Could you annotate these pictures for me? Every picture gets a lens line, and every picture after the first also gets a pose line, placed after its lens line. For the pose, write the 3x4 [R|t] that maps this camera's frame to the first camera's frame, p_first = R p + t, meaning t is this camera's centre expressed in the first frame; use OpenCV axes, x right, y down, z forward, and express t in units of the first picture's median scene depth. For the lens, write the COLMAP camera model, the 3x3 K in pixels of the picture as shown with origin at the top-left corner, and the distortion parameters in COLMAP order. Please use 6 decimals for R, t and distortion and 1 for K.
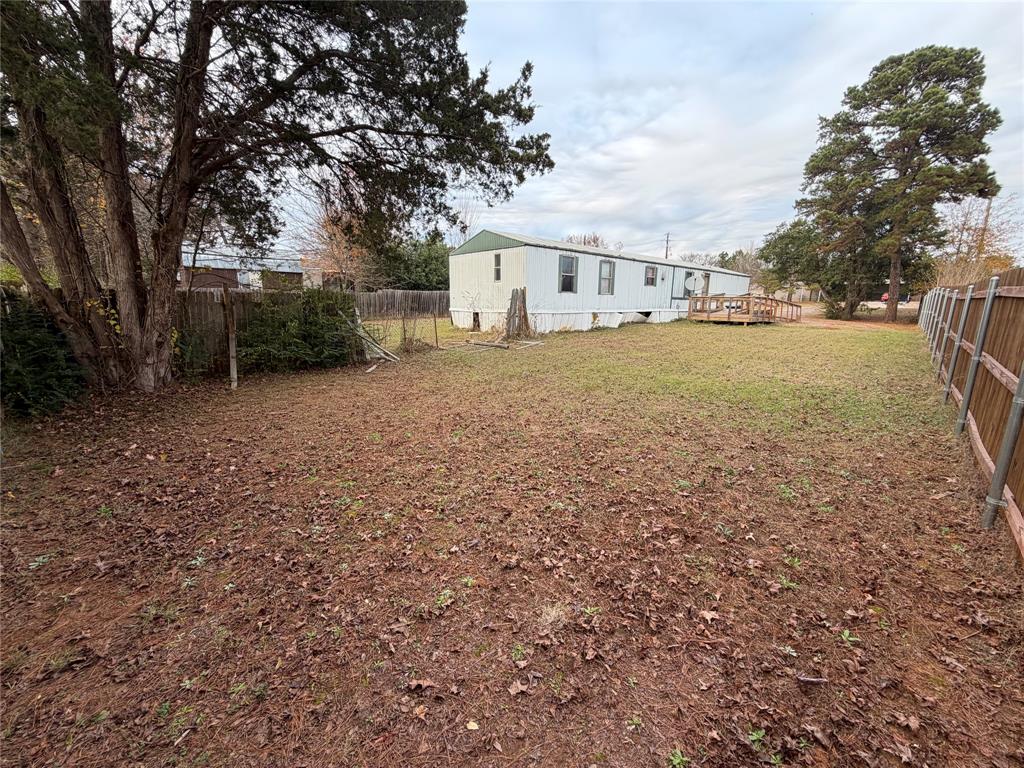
lens RADIAL K [[408.8, 0, 512.0], [0, 408.8, 384.0], [0, 0, 1]] dist [0.000796, -0.005380]
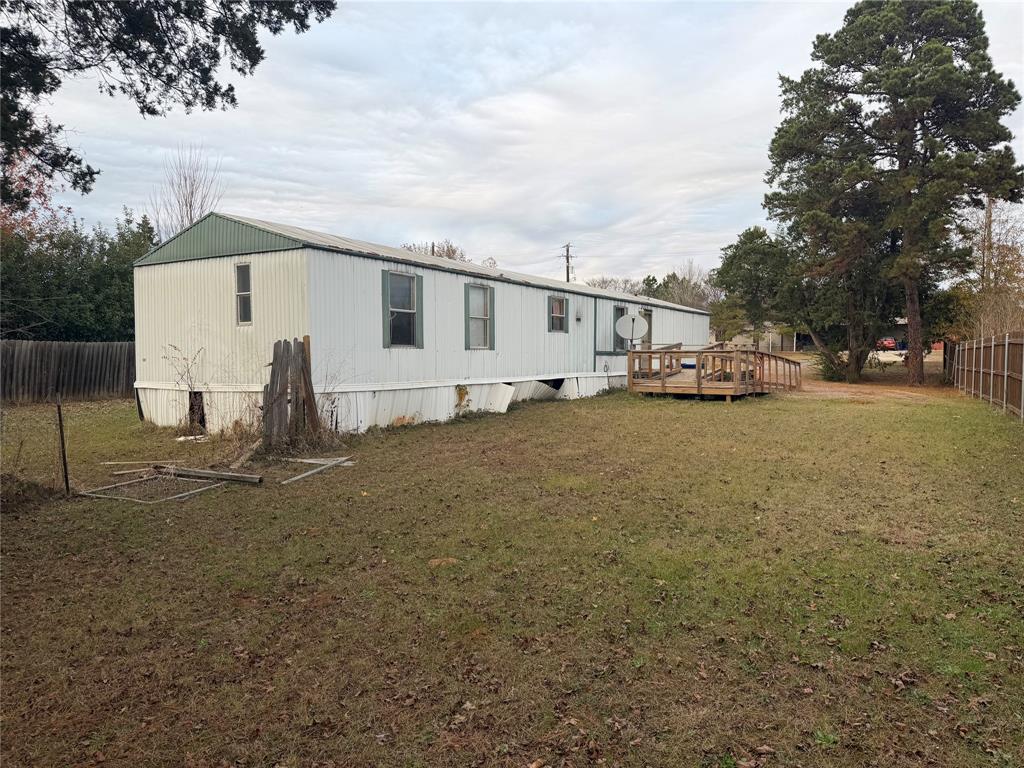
lens RADIAL K [[712.1, 0, 520.3], [0, 712.1, 383.9], [0, 0, 1]] dist [0.120221, -0.184690]
pose [[0.958840, -0.023281, 0.282992, 0.023067], [0.067496, 0.986754, -0.147514, -0.037800], [-0.275809, 0.160543, 0.947711, 0.137238]]
